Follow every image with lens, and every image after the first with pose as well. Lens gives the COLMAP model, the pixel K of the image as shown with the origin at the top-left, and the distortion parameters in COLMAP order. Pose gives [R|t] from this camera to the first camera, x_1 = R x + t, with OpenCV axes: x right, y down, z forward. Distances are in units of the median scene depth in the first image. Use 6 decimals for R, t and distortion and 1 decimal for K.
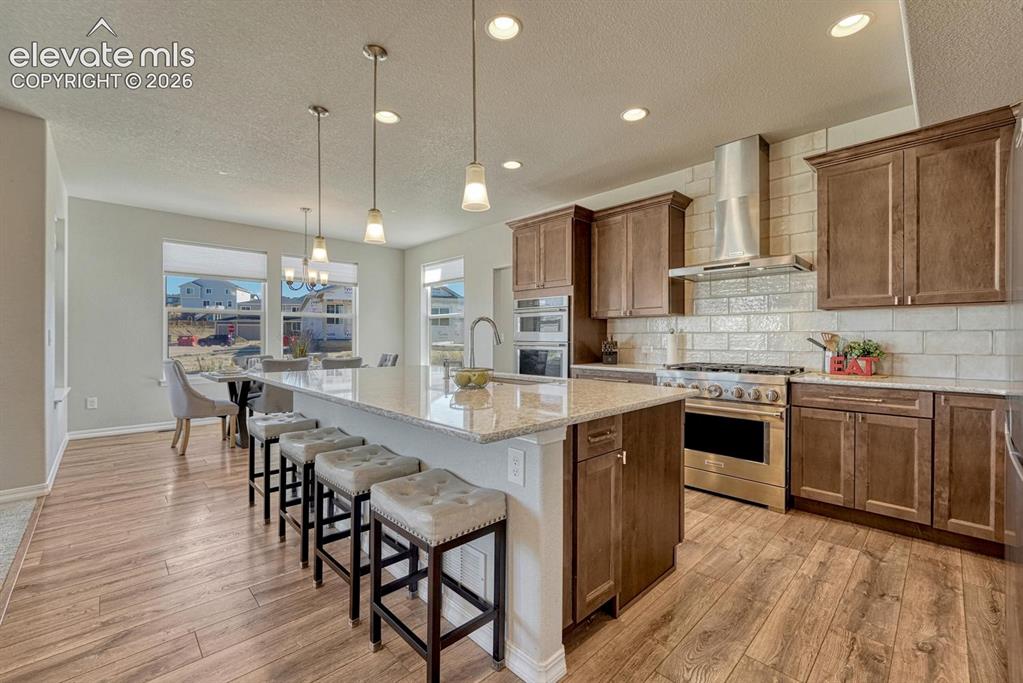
lens RADIAL K [[427.3, 0, 507.5], [0, 427.3, 340.2], [0, 0, 1]] dist [-0.011459, 0.003530]
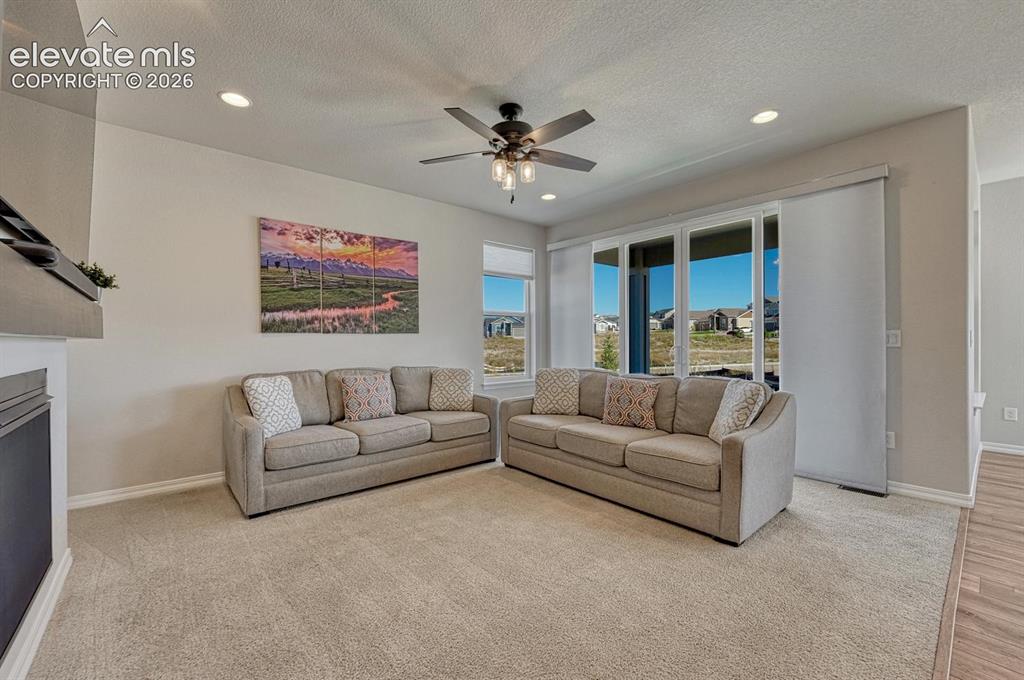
lens RADIAL K [[418.0, 0, 510.6], [0, 418.0, 339.8], [0, 0, 1]] dist [-0.002743, -0.000485]
pose [[-0.054072, -0.003632, -0.998530, -0.132566], [0.000423, 0.999993, -0.003660, -0.002247], [0.998537, -0.000620, -0.054070, 0.044992]]
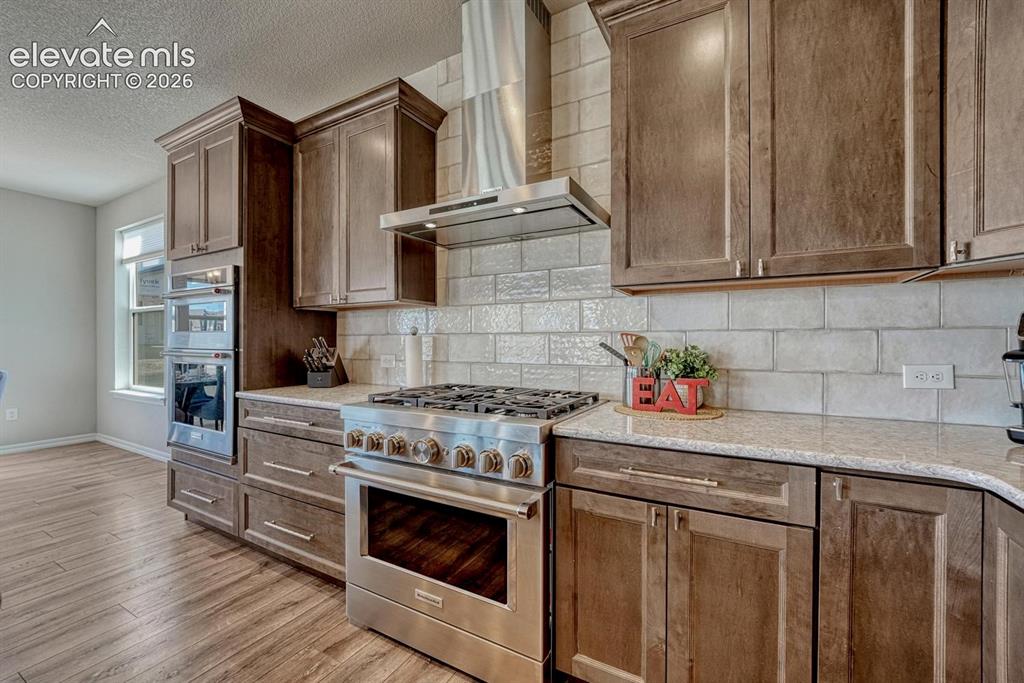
lens RADIAL K [[427.7, 0, 503.1], [0, 427.7, 344.7], [0, 0, 1]] dist [-0.011459, 0.003530]
pose [[0.960066, -0.001633, 0.279768, 0.480370], [0.001620, 0.999999, 0.000278, -0.003196], [-0.279768, 0.000187, 0.960068, 0.561297]]
